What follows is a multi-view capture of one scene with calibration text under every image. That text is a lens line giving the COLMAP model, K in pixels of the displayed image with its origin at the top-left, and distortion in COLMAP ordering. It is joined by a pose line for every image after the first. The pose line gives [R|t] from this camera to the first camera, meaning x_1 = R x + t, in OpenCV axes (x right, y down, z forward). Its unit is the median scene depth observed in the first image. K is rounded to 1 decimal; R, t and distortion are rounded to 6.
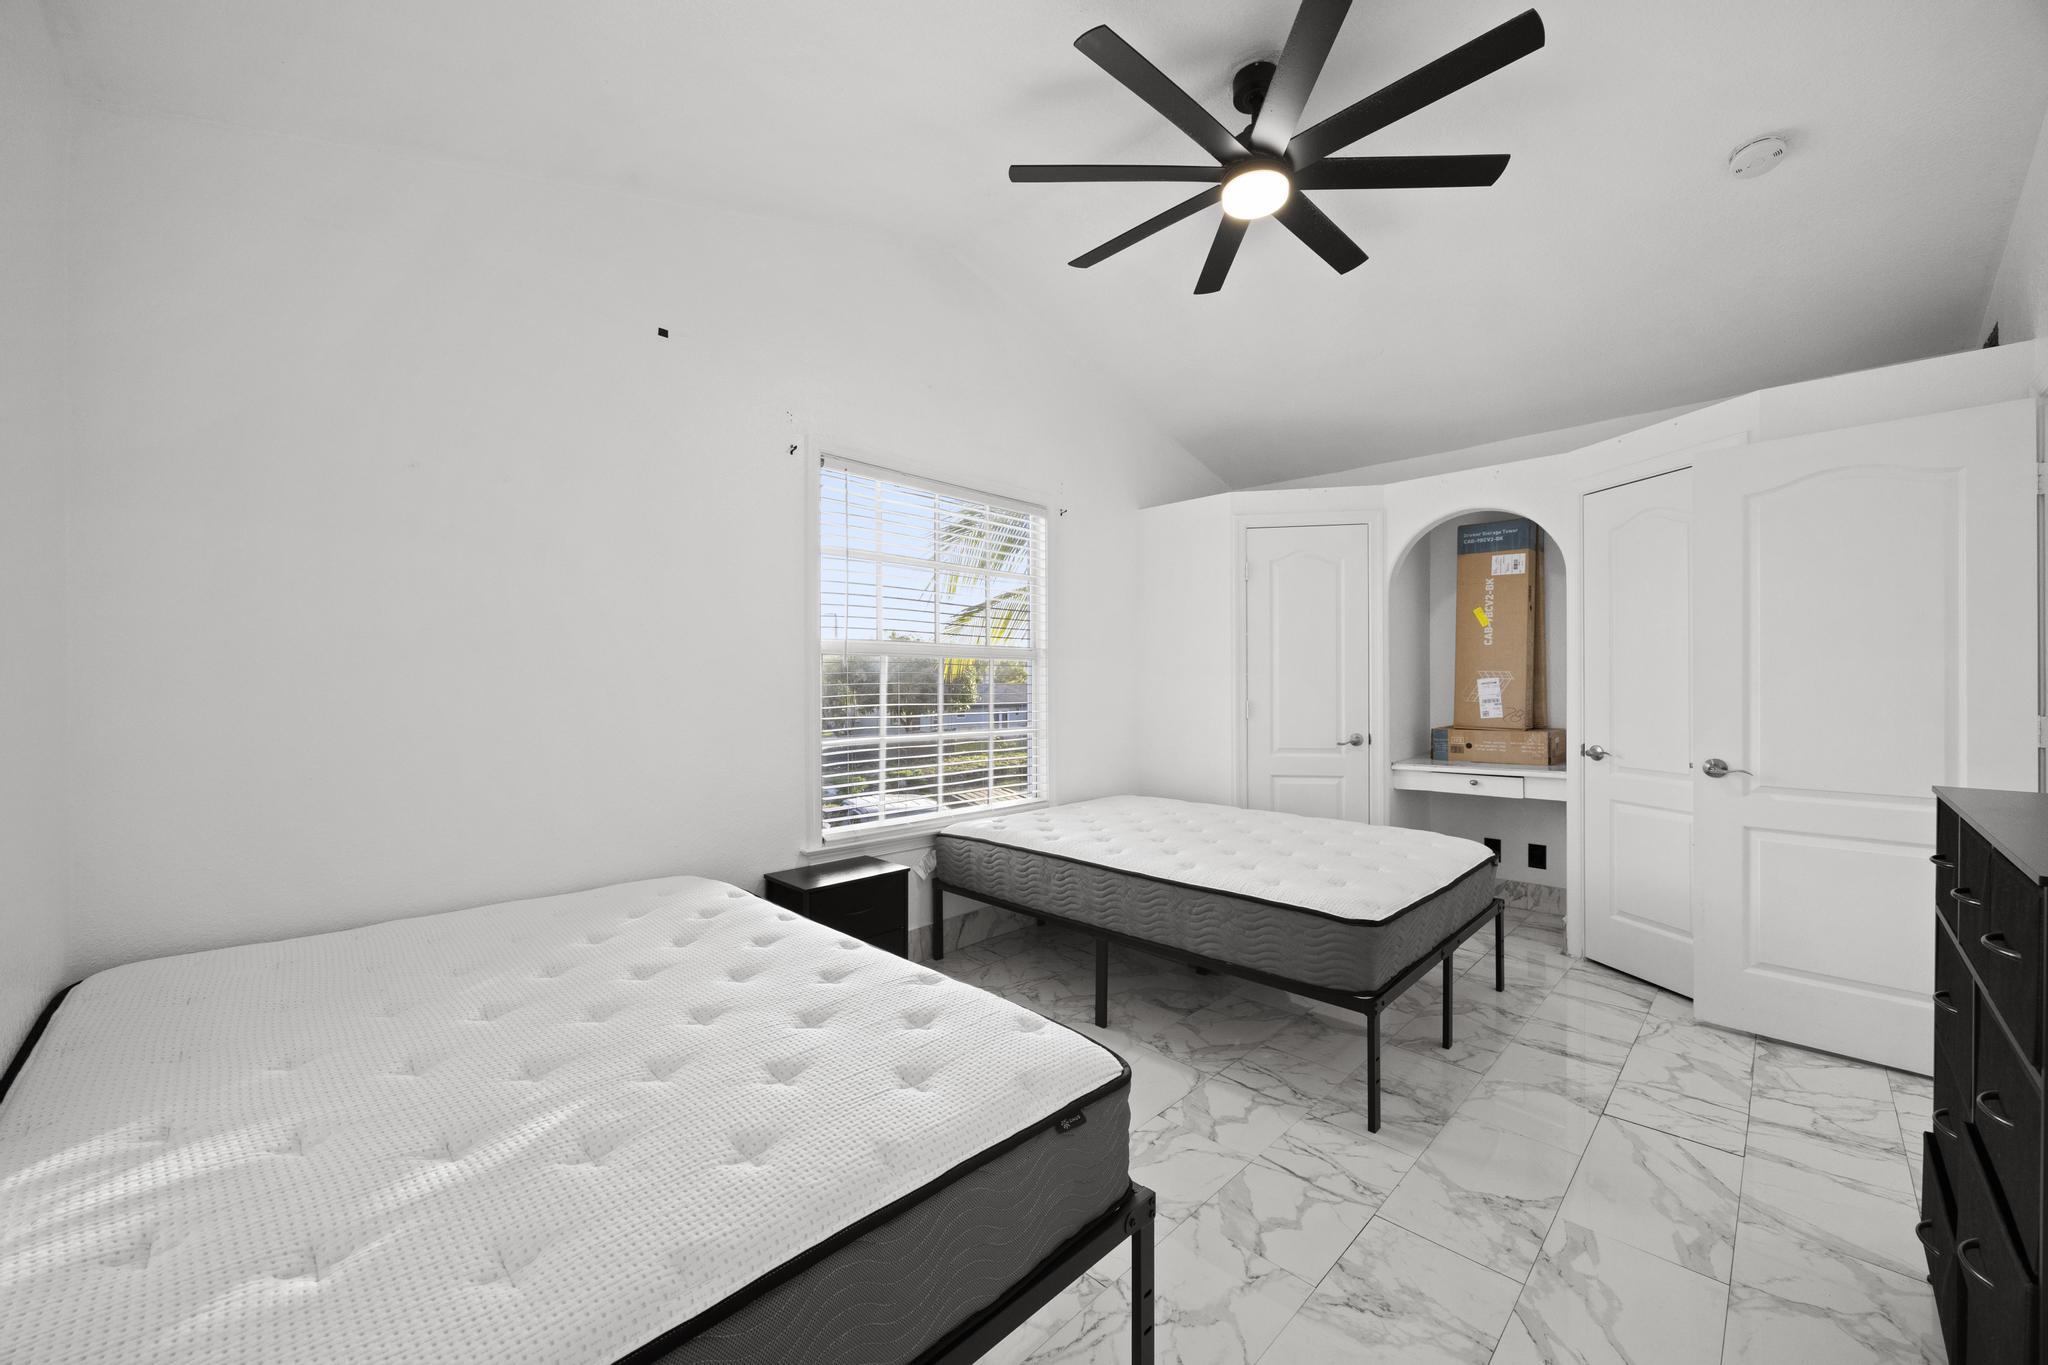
lens RADIAL K [[778.3, 0, 1027.2], [0, 778.3, 678.1], [0, 0, 1]] dist [-0.006289, 0.000298]
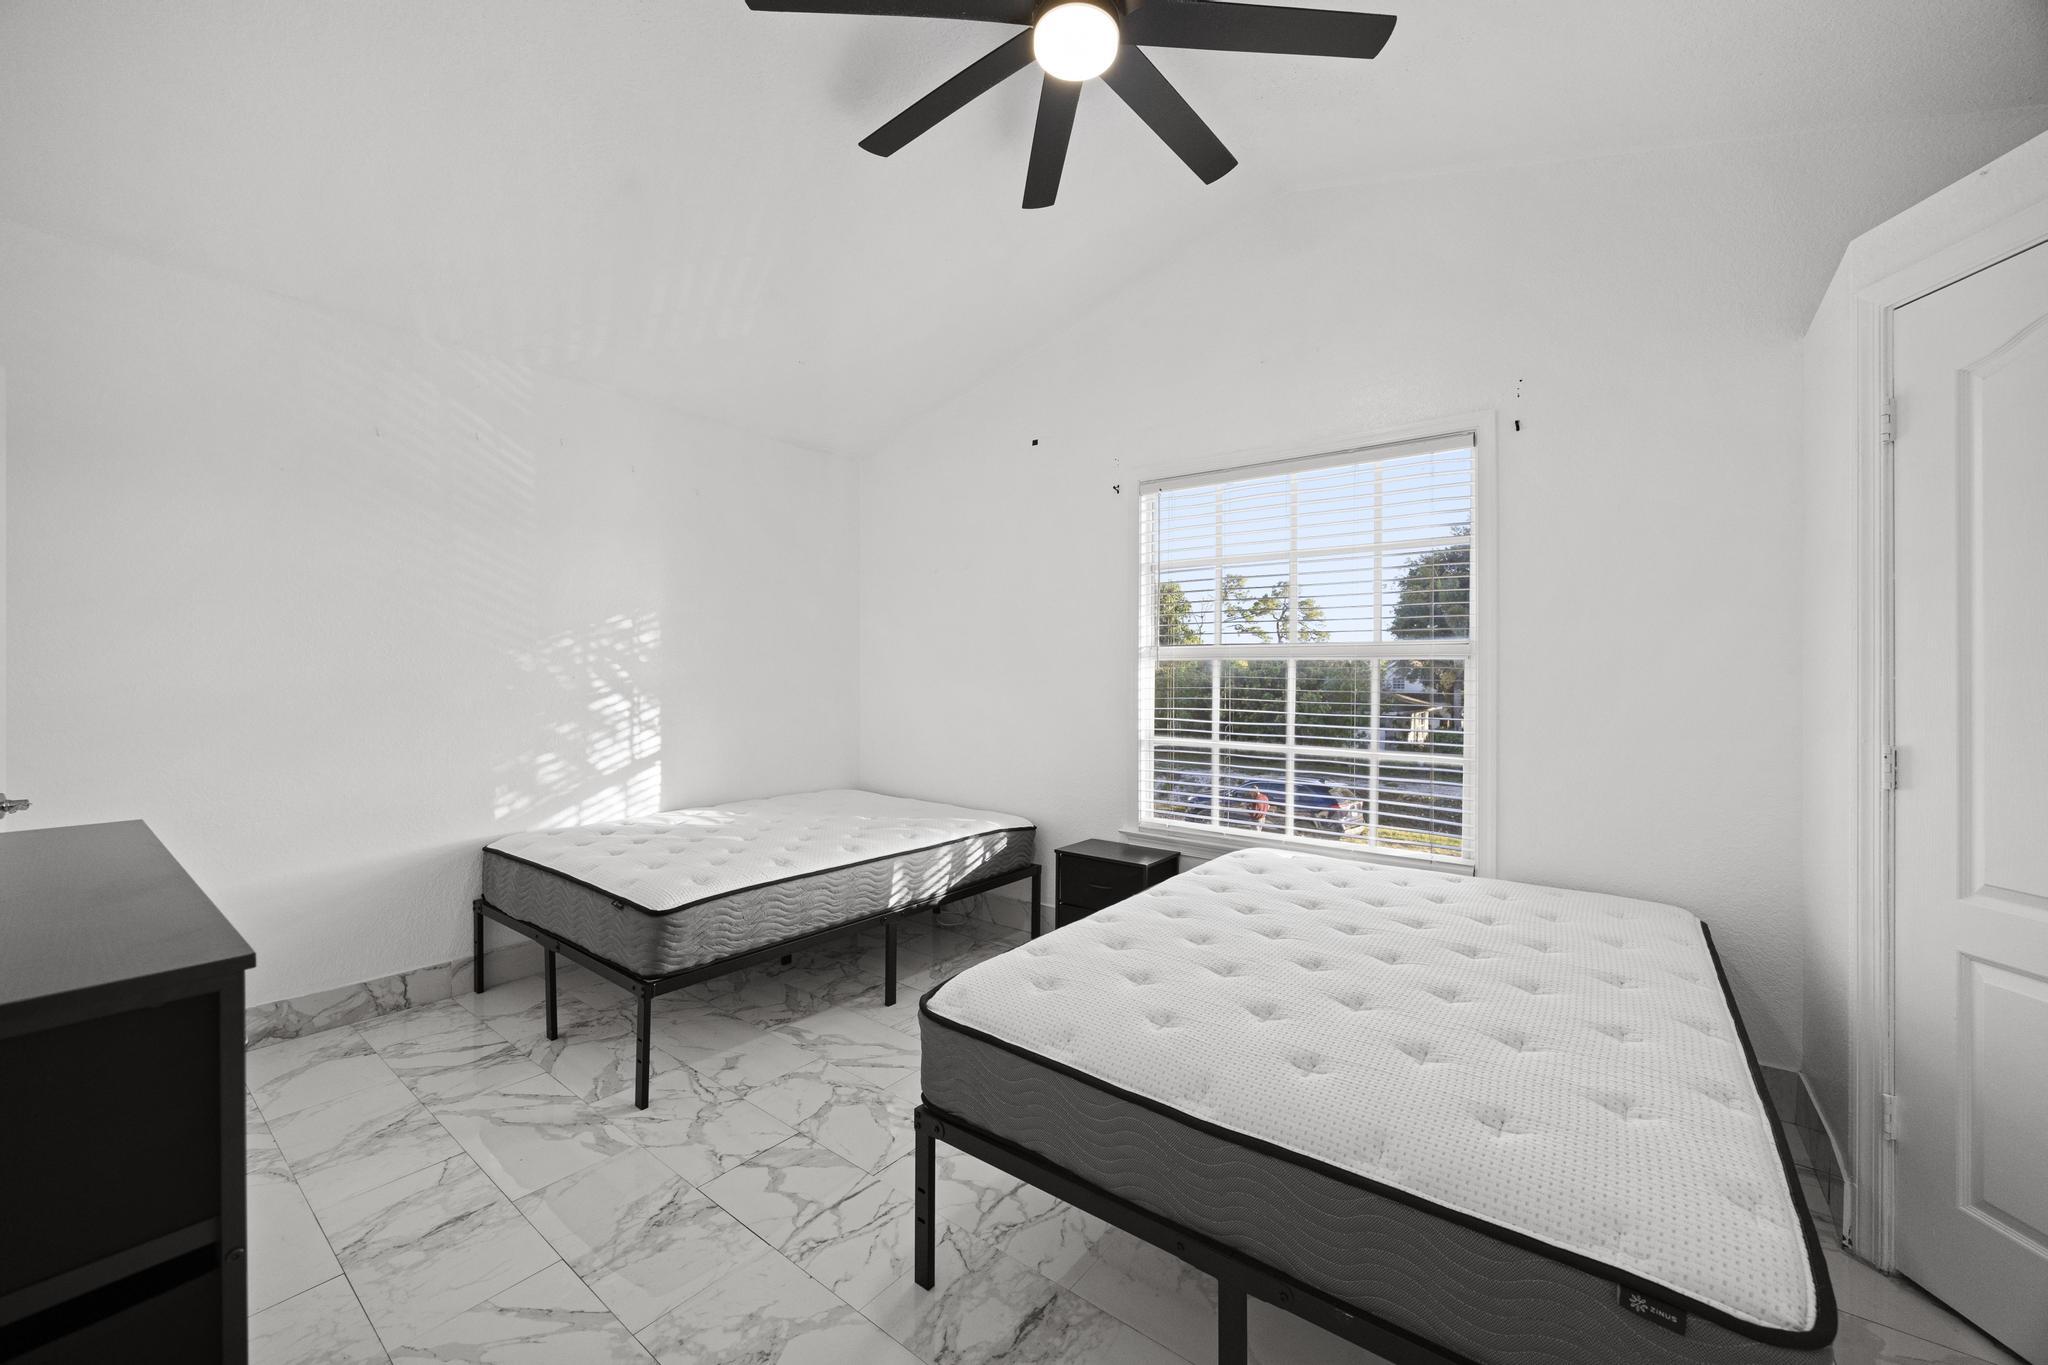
lens RADIAL K [[778.3, 0, 1026.1], [0, 778.3, 684.9], [0, 0, 1]] dist [-0.006289, 0.000298]
pose [[0.122877, 0.007047, -0.992397, 0.799728], [-0.005186, 0.999966, 0.006459, -0.001703], [0.992408, 0.004353, 0.122910, 0.668468]]
